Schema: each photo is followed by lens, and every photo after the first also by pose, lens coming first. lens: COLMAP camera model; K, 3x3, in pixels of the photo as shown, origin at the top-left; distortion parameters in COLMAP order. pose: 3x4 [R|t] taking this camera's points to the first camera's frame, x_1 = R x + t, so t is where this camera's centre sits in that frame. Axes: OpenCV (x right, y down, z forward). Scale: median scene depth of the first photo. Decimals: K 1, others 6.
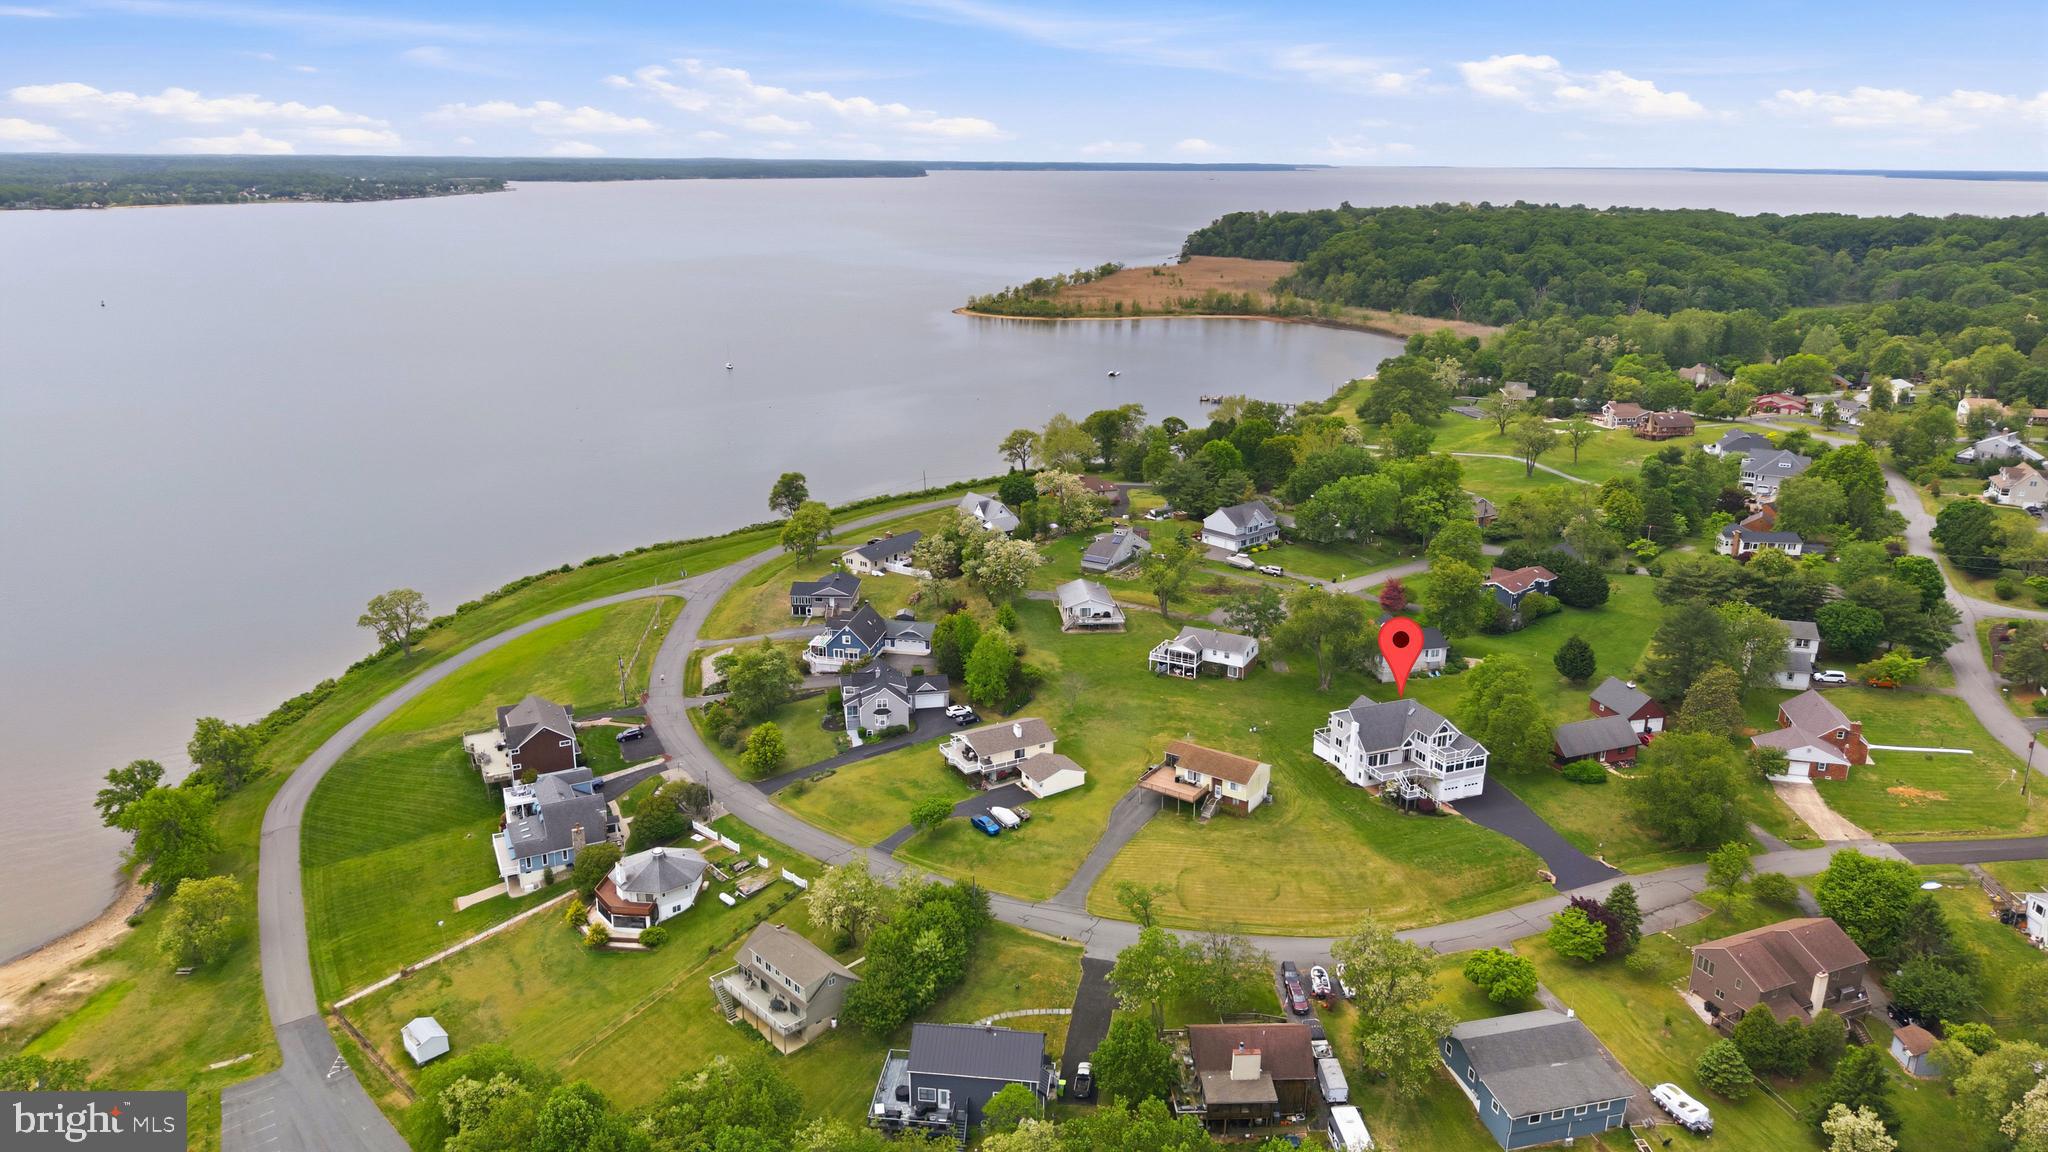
lens RADIAL K [[1370.0, 0, 1008.8], [0, 1370.0, 543.9], [0, 0, 1]] dist [0.040521, -0.054398]
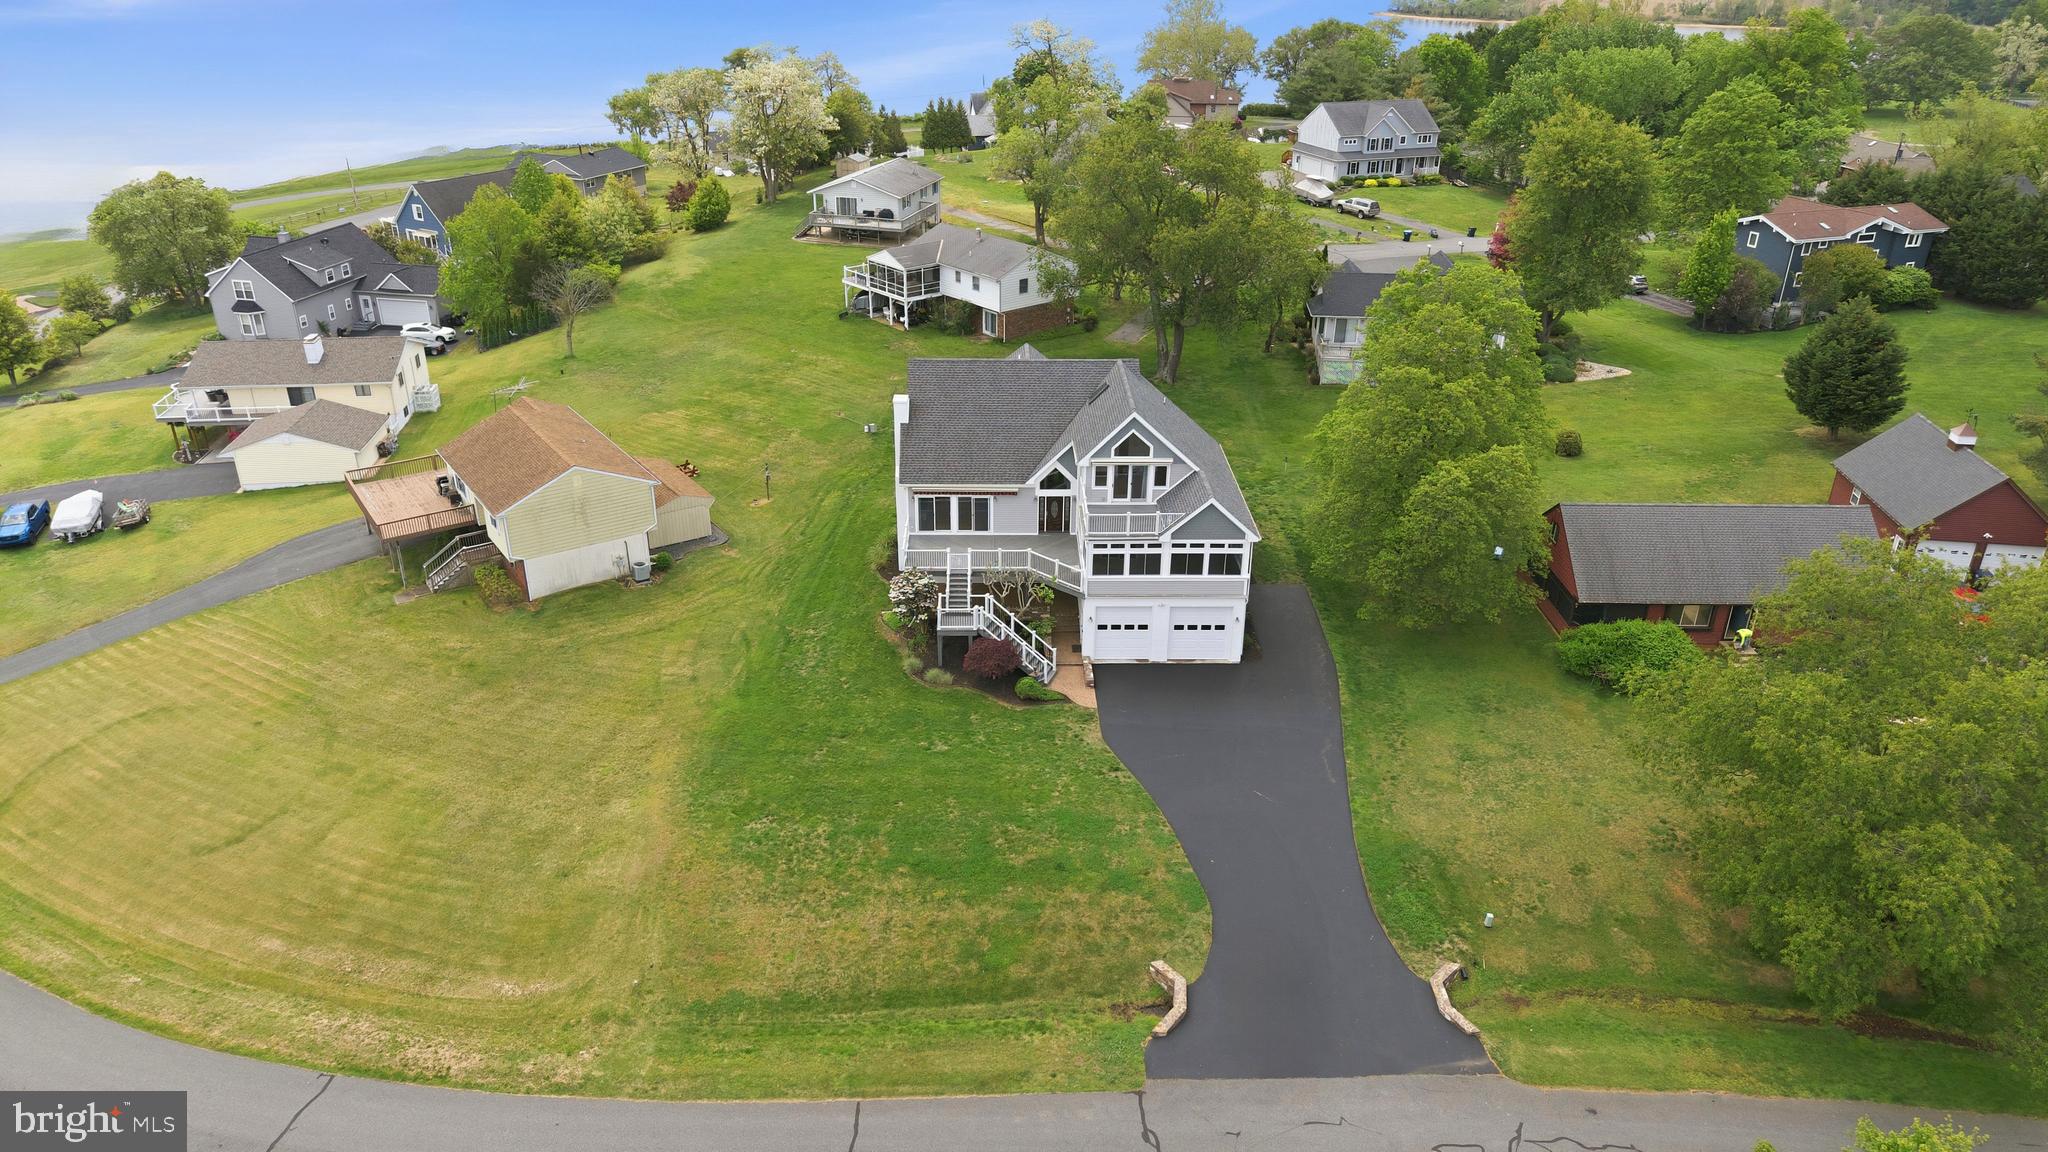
lens RADIAL K [[1370.0, 0, 1016.5], [0, 1370.0, 560.5], [0, 0, 1]] dist [0.040521, -0.054398]
pose [[0.932087, 0.156928, -0.326477, 0.247992], [-0.101996, 0.978520, 0.179151, 0.066289], [0.347578, -0.133685, 0.928072, 0.430585]]
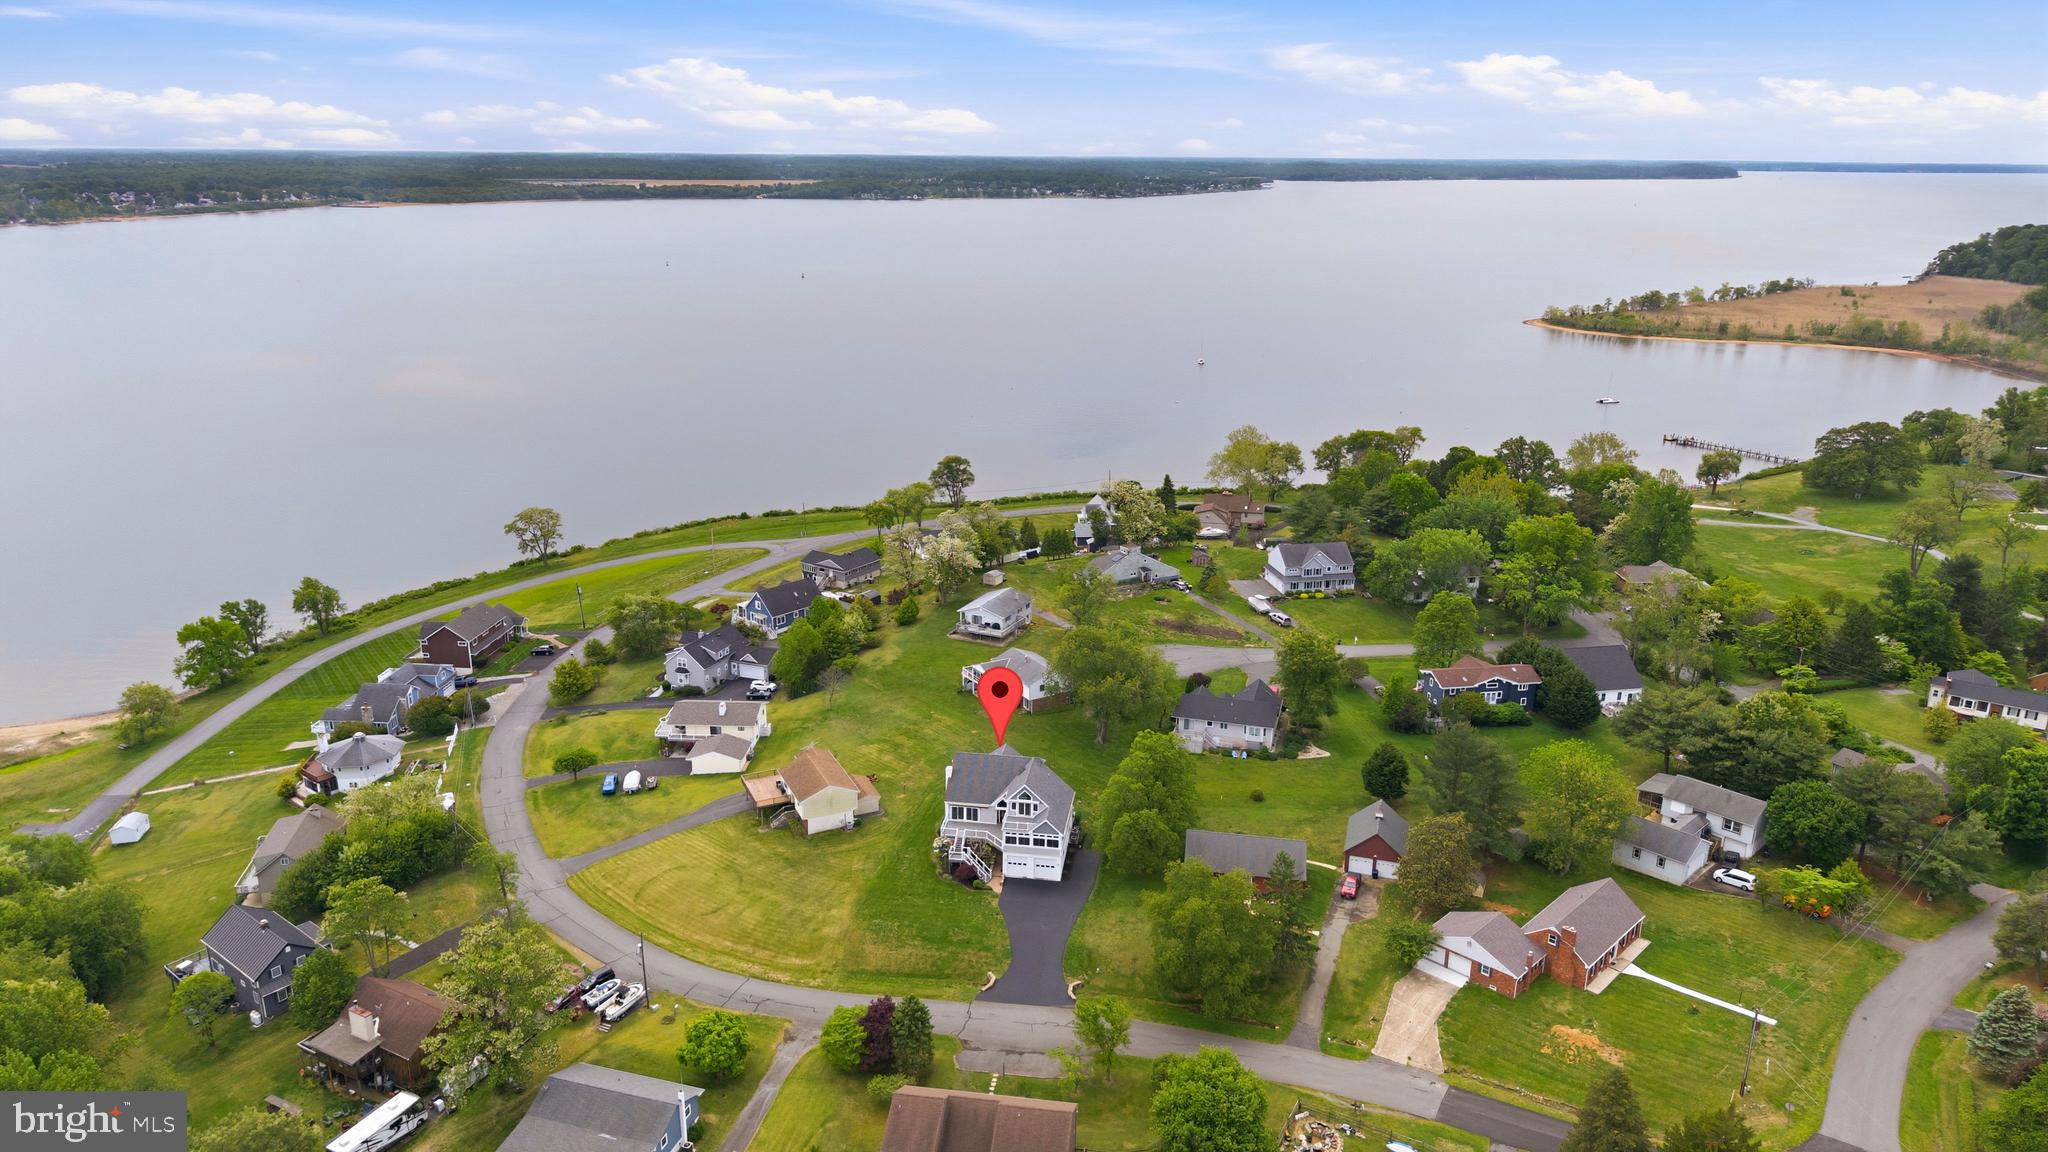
lens RADIAL K [[1370.0, 0, 1017.8], [0, 1370.0, 508.8], [0, 0, 1]] dist [0.040521, -0.054398]
pose [[0.855997, 0.129381, -0.500530, 0.452872], [-0.141154, 0.989882, 0.014474, -0.037140], [0.497338, 0.058262, 0.865598, 0.141150]]
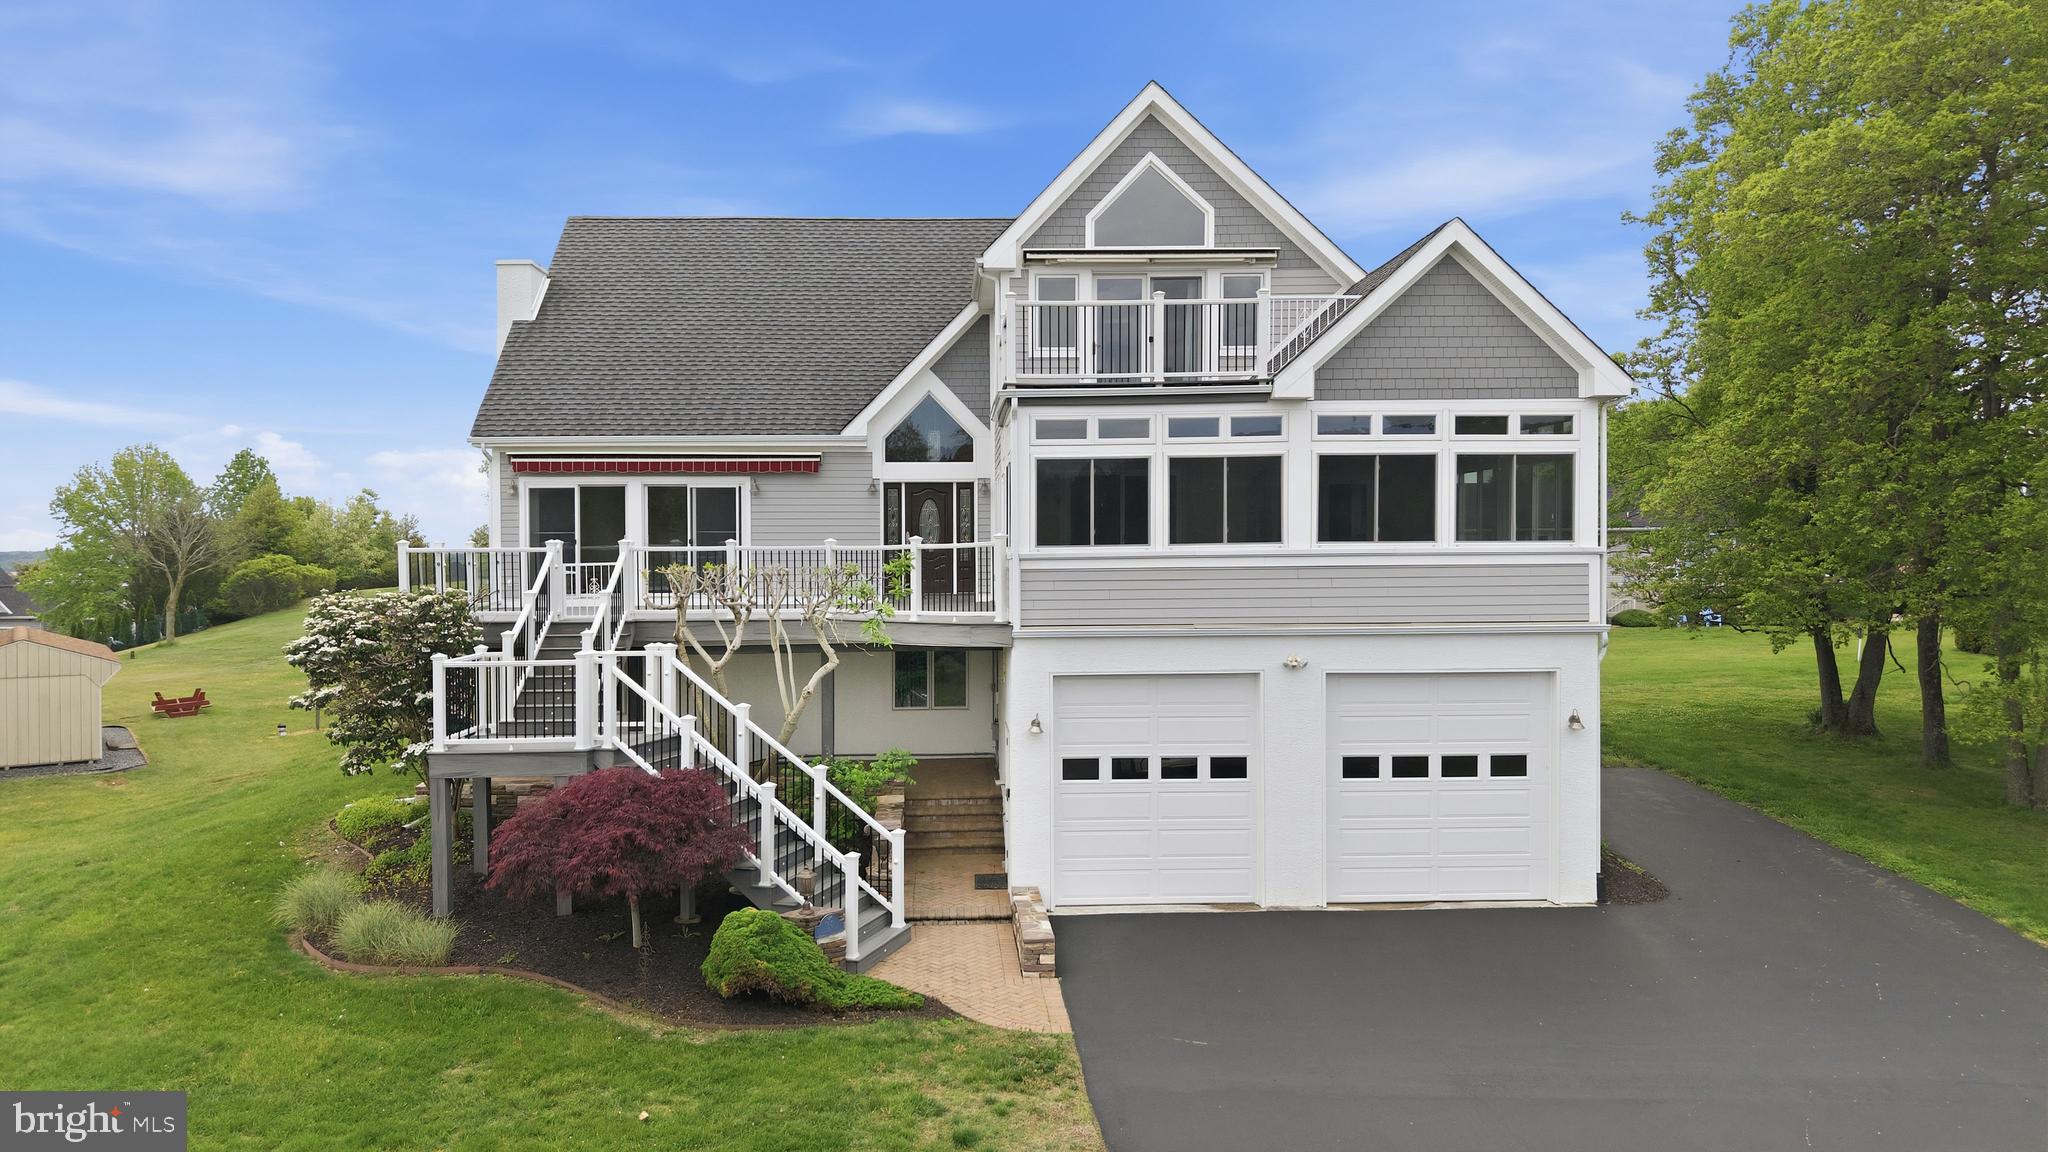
lens RADIAL K [[1370.0, 0, 1008.7], [0, 1370.0, 572.3], [0, 0, 1]] dist [0.040521, -0.054398]
pose [[0.938035, -0.006079, -0.346487, 0.212141], [-0.080681, 0.968539, -0.235419, 0.115742], [0.337017, 0.248786, 0.908034, 0.566763]]
